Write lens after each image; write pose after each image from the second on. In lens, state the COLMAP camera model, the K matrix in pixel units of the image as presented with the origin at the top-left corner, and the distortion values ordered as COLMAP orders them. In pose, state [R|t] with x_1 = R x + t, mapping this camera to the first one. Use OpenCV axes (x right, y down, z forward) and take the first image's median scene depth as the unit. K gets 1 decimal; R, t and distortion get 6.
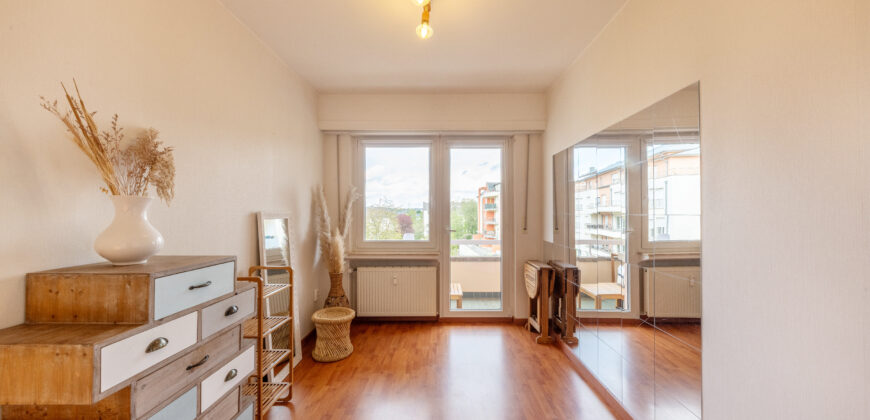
lens RADIAL K [[306.5, 0, 435.0], [0, 306.5, 211.8], [0, 0, 1]] dist [0.012004, -0.002583]
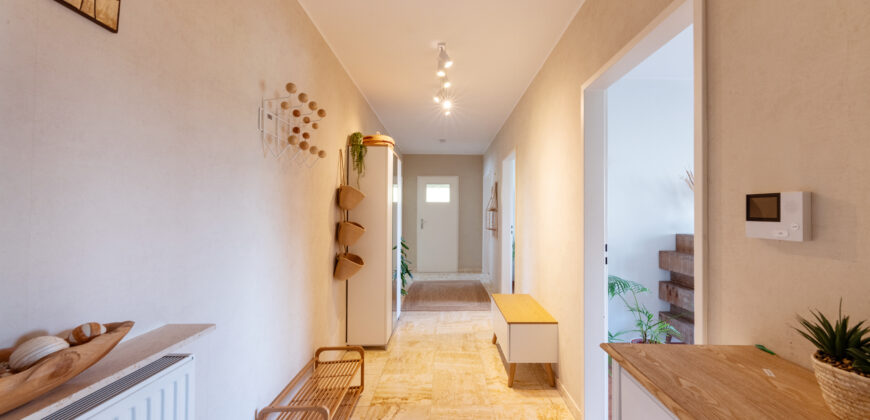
lens RADIAL K [[306.5, 0, 440.3], [0, 306.5, 206.3], [0, 0, 1]] dist [0.012004, -0.002583]
pose [[0.000235, -0.012921, -0.999916, 1.482653], [0.009164, 0.999875, -0.012918, -0.040522], [0.999958, -0.009160, 0.000354, -1.135591]]
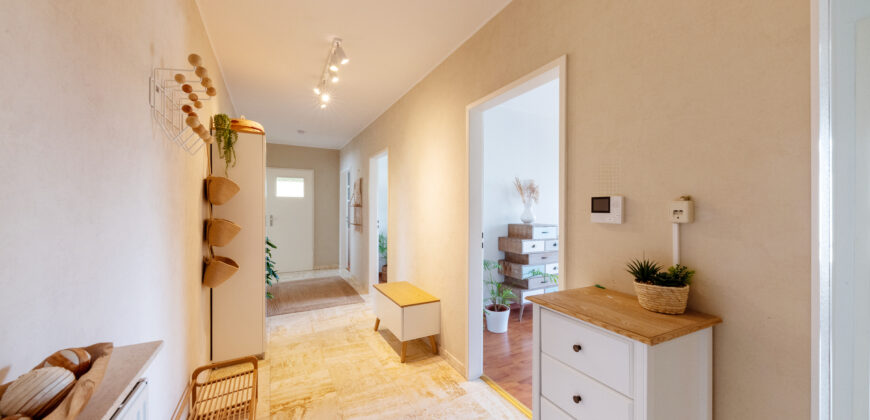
lens RADIAL K [[306.5, 0, 423.4], [0, 306.5, 206.2], [0, 0, 1]] dist [0.012004, -0.002583]
pose [[0.452592, 0.001869, -0.891716, 1.545015], [0.005095, 0.999976, 0.004682, -0.044497], [0.891703, -0.006662, 0.452572, -1.592482]]
